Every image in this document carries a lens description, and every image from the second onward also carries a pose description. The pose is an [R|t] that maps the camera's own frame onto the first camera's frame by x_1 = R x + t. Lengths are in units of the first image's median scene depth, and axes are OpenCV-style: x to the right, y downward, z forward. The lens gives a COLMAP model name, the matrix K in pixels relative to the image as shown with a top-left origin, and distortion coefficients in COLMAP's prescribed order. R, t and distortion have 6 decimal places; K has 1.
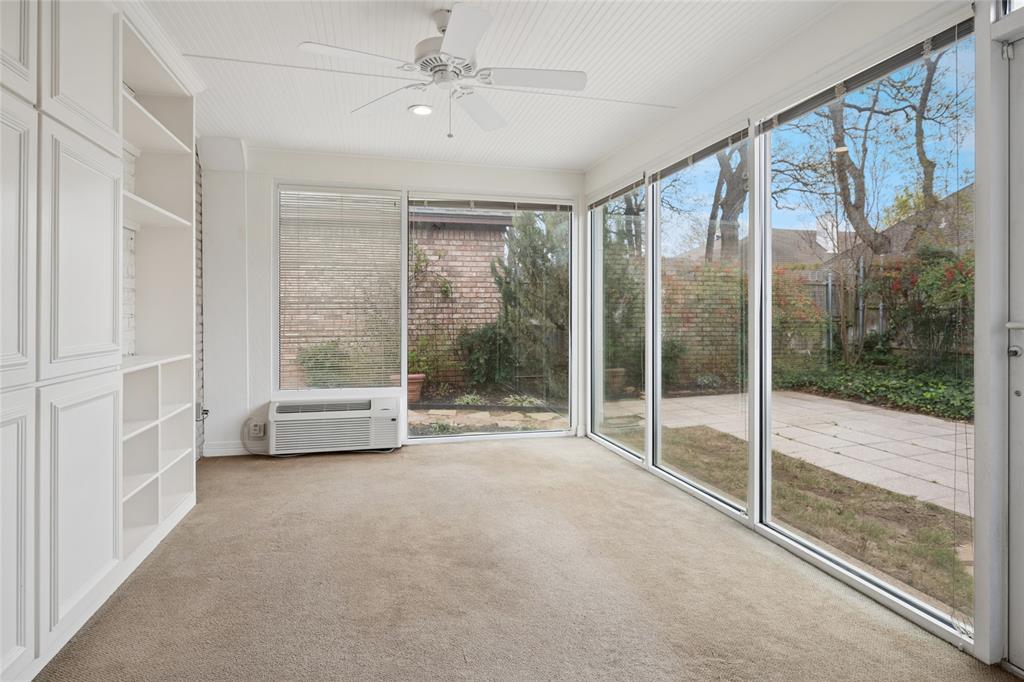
lens RADIAL K [[540.4, 0, 502.7], [0, 540.4, 311.3], [0, 0, 1]] dist [0.000350, 0.000138]
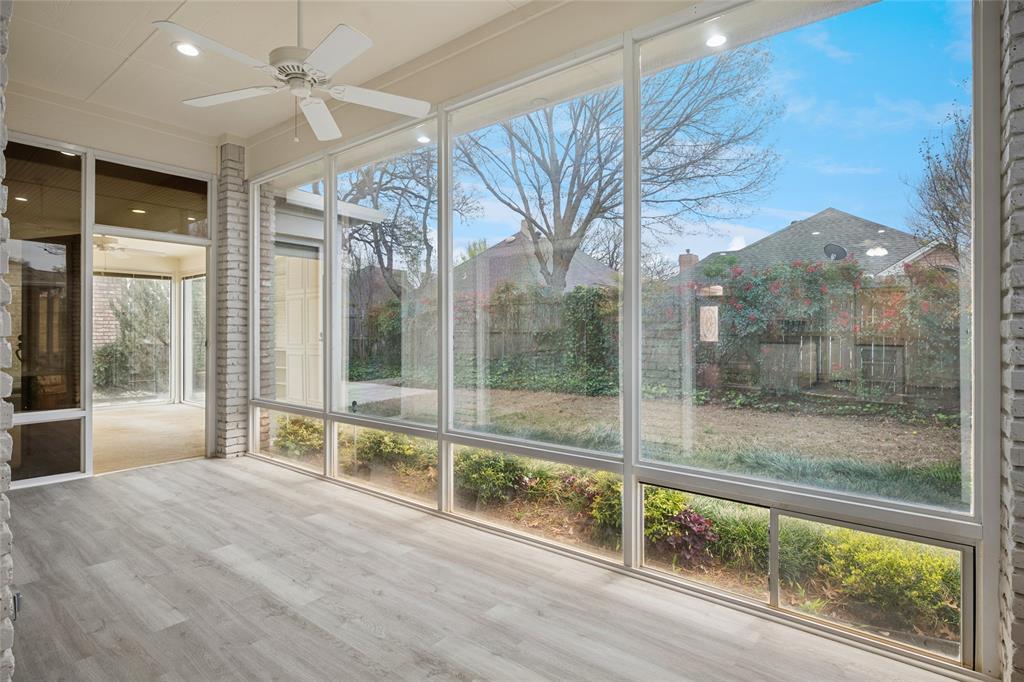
lens RADIAL K [[540.4, 0, 510.1], [0, 540.4, 334.3], [0, 0, 1]] dist [0.000350, 0.000138]
pose [[0.796293, 0.000693, 0.604911, -0.044403], [0.000261, 0.999999, -0.001488, 0.002375], [-0.604911, 0.001343, 0.796292, -0.777250]]
